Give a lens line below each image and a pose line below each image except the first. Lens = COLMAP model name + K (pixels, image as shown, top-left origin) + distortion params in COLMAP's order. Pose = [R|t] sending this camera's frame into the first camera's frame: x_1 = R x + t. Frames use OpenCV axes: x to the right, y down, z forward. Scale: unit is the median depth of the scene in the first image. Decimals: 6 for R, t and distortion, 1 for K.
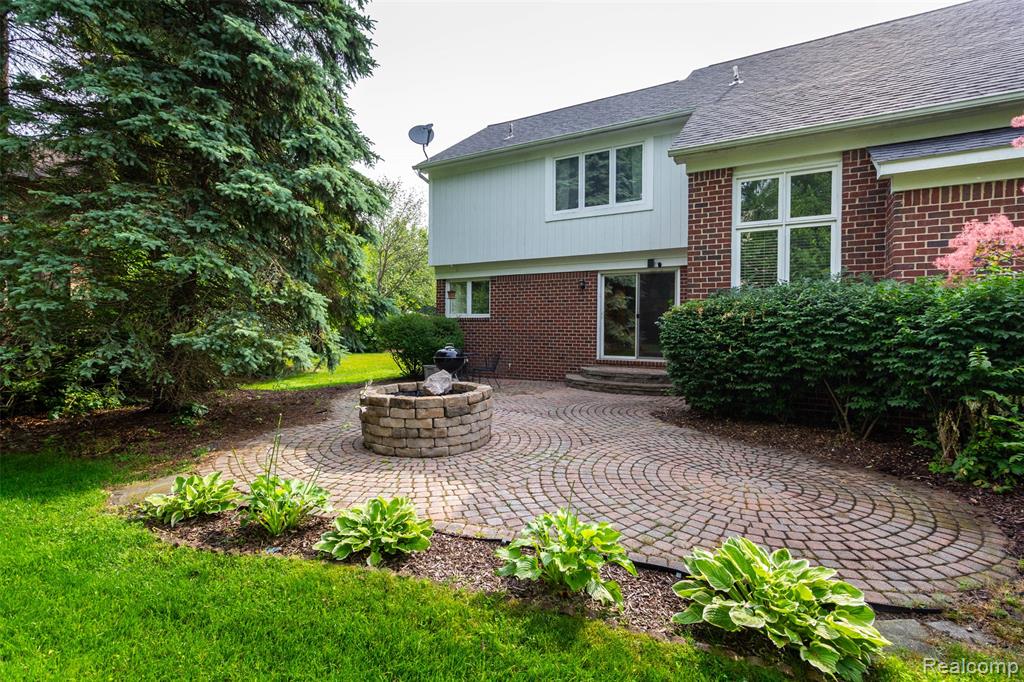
lens RADIAL K [[490.0, 0, 512.0], [0, 490.0, 341.0], [0, 0, 1]] dist [0.000216, -0.000268]
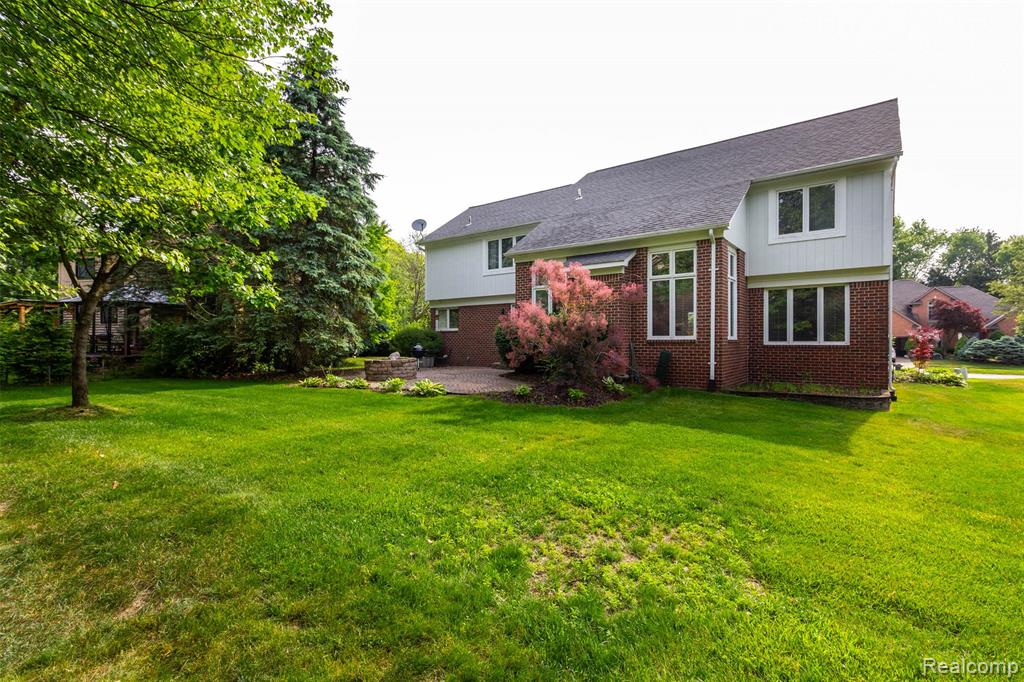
lens RADIAL K [[490.0, 0, 512.0], [0, 490.0, 341.0], [0, 0, 1]] dist [0.000216, -0.000268]
pose [[0.992228, -0.013933, -0.123652, 0.683061], [0.010770, 0.999598, -0.026213, 0.068792], [0.123968, 0.024678, 0.991979, -1.292155]]
